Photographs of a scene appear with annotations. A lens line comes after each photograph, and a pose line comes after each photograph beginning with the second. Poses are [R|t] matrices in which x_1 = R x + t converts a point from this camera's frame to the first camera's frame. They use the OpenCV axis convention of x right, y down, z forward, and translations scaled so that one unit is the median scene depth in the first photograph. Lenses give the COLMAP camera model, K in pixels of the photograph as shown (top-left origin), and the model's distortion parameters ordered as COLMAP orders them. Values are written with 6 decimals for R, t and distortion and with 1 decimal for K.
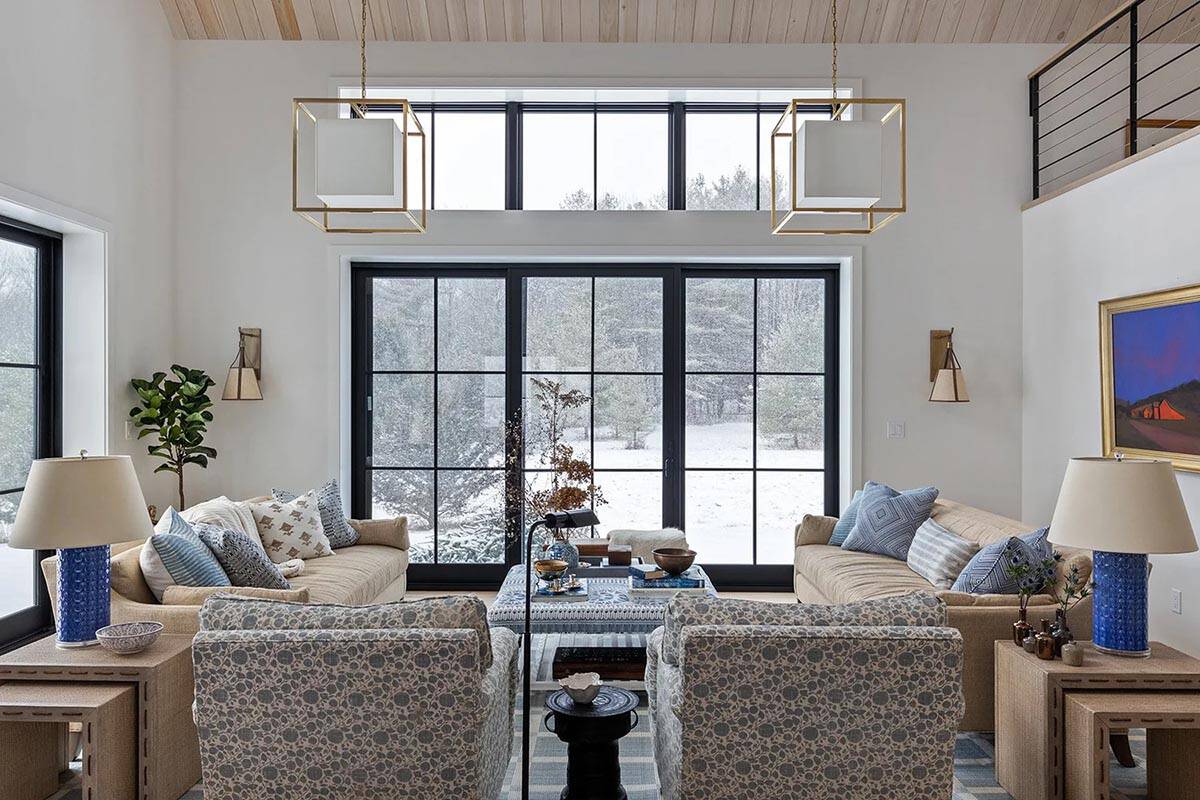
lens RADIAL K [[868.5, 0, 612.7], [0, 868.5, 406.7], [0, 0, 1]] dist [-0.004232, 0.005613]
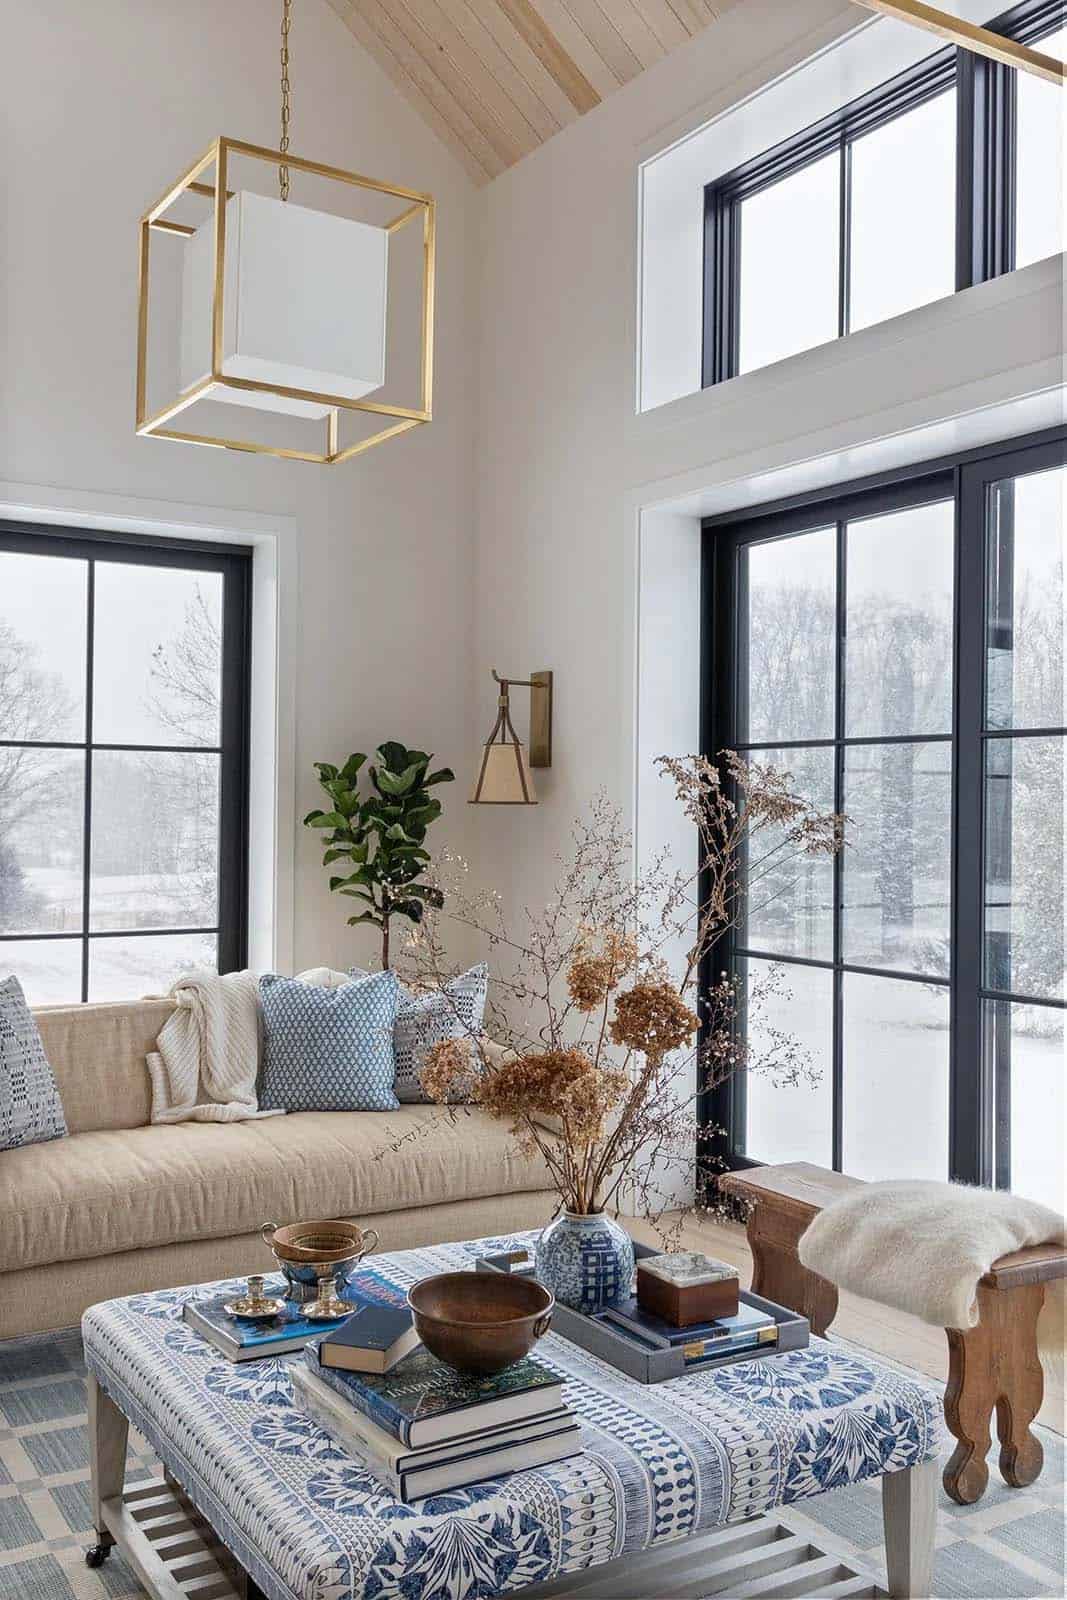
lens RADIAL K [[1451.0, 0, 560.4], [0, 1451.0, 789.4], [0, 0, 1]] dist [-0.009801, 0.006530]
pose [[0.508455, -0.006324, -0.861066, 0.377014], [-0.023829, 0.999487, -0.021412, 0.001637], [0.860759, 0.031405, 0.508043, 0.578179]]
